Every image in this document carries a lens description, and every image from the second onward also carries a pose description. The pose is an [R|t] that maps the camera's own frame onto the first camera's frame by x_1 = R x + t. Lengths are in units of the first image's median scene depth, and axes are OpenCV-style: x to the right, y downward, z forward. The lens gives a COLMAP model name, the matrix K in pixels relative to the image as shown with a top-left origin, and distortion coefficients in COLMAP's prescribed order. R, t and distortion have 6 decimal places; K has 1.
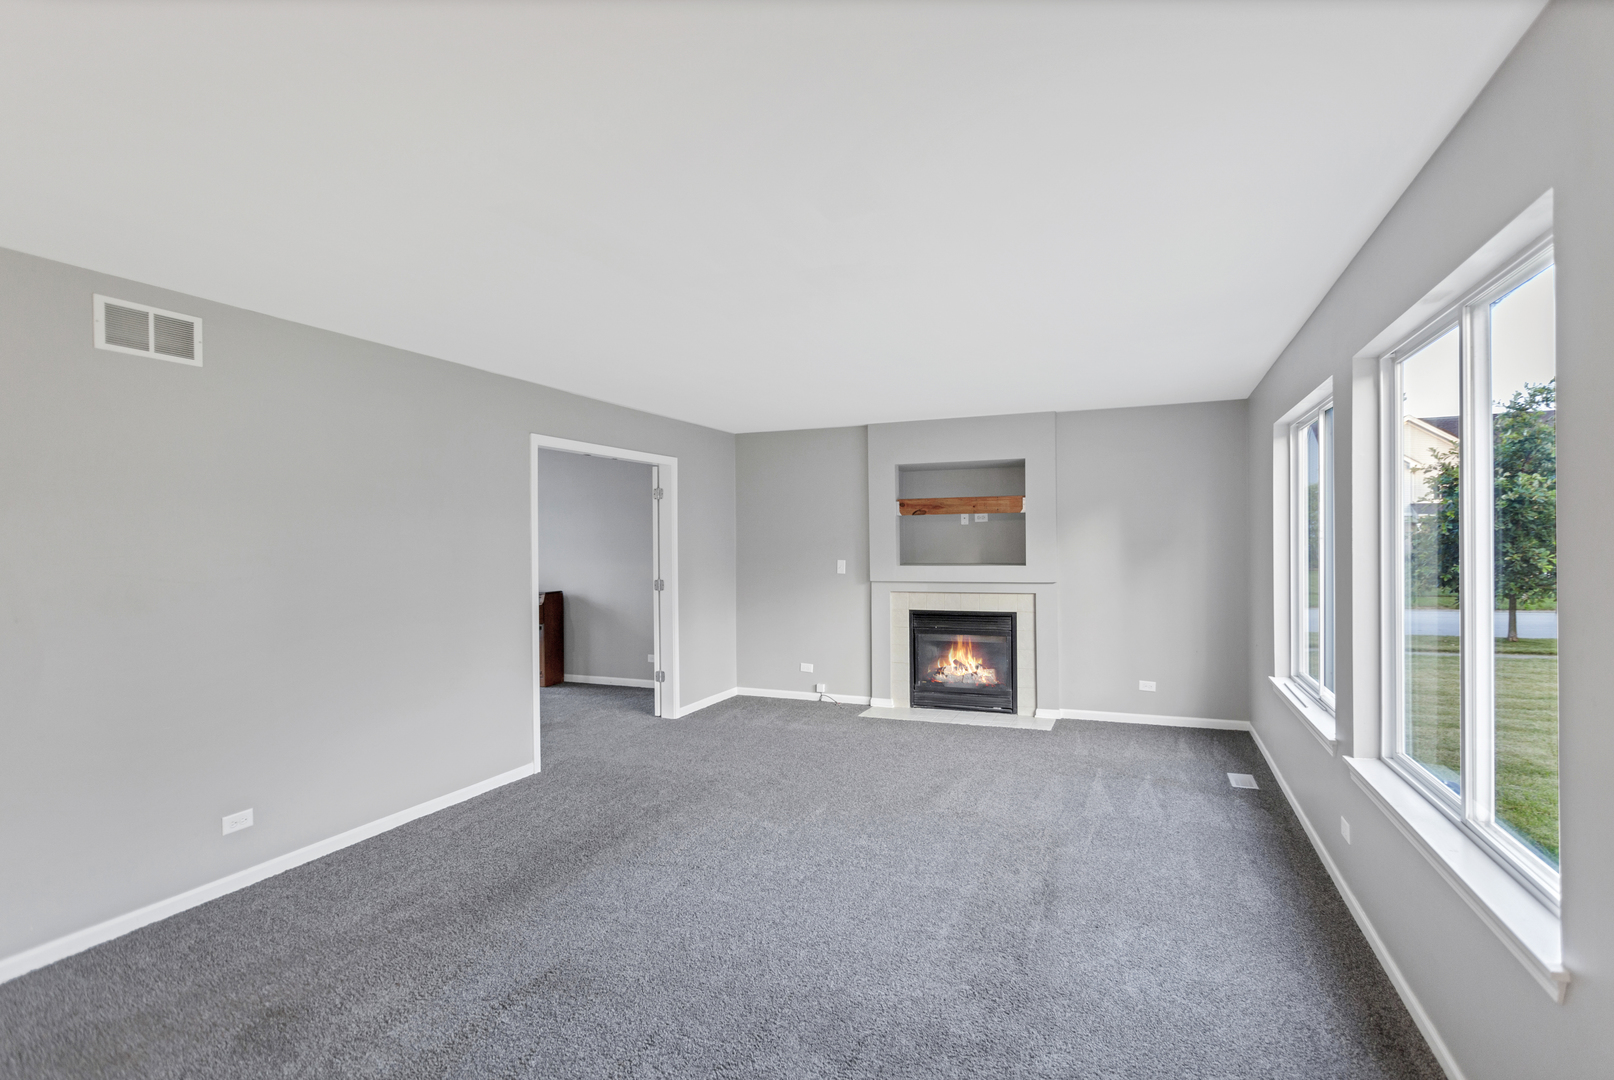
lens RADIAL K [[784.3, 0, 818.6], [0, 784.3, 543.6], [0, 0, 1]] dist [-0.001782, 0.004428]
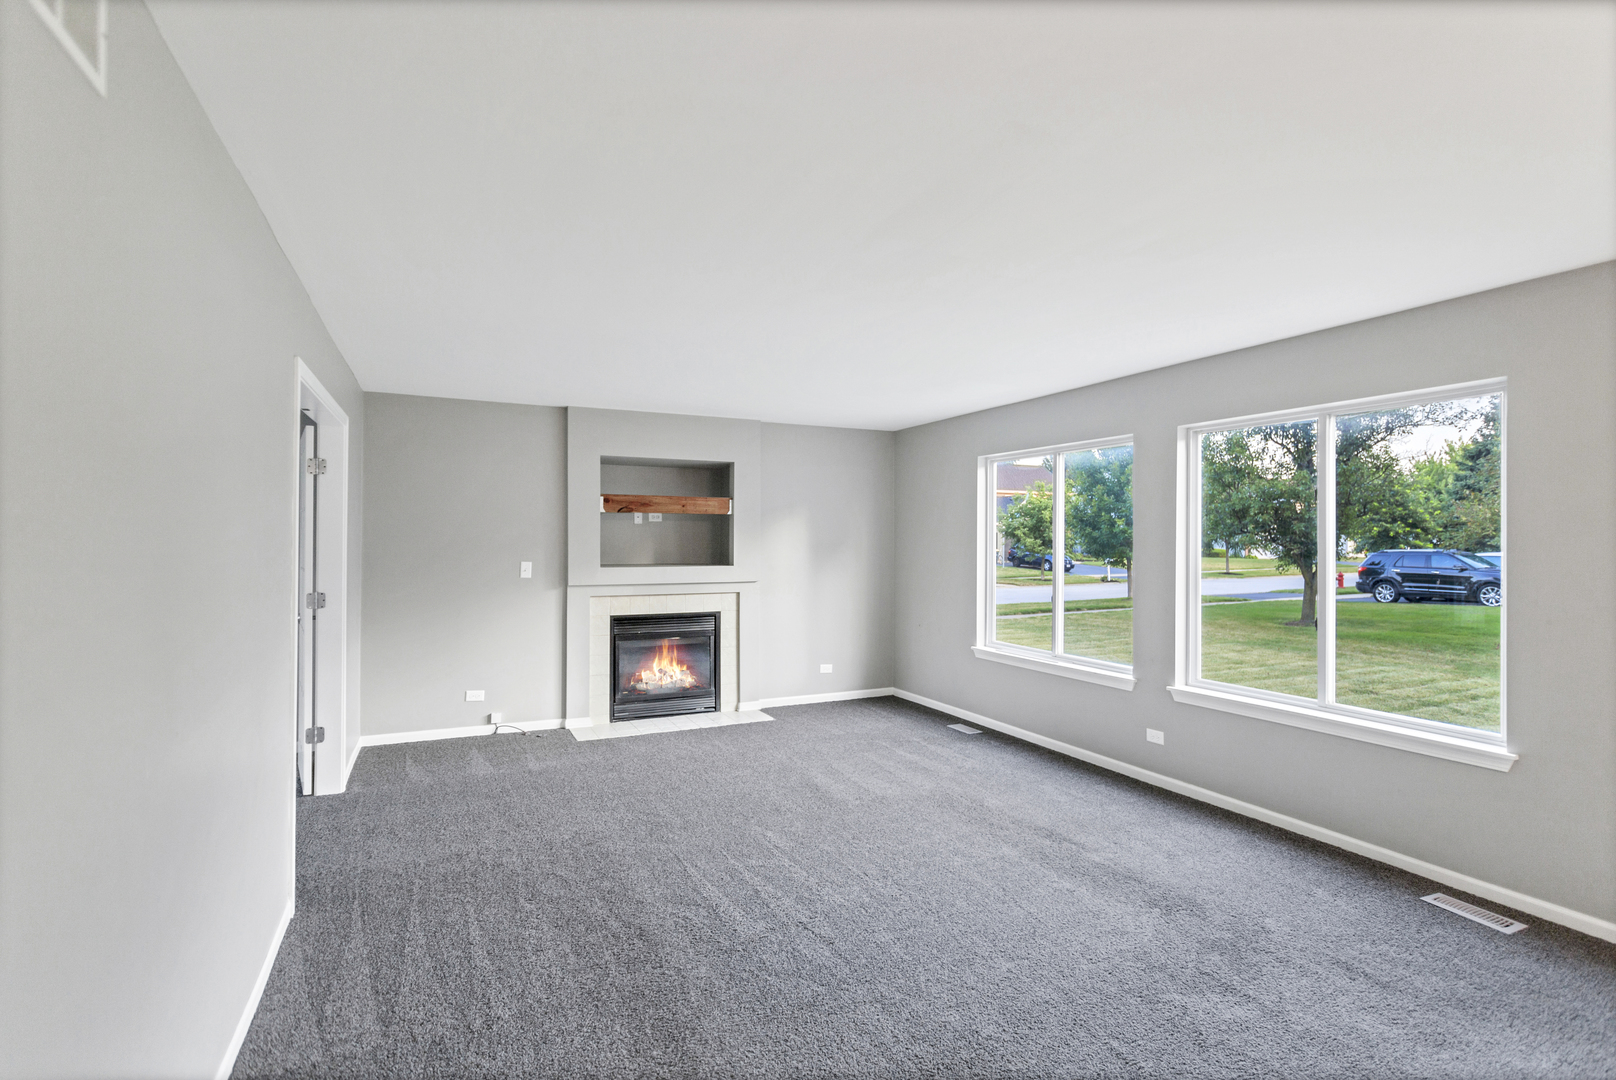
lens RADIAL K [[785.2, 0, 802.9], [0, 785.2, 532.9], [0, 0, 1]] dist [-0.001782, 0.004428]
pose [[0.670870, 0.019554, 0.741317, -0.429064], [-0.008868, 0.999792, -0.018346, 0.003001], [-0.741522, 0.005734, 0.670904, 0.229479]]
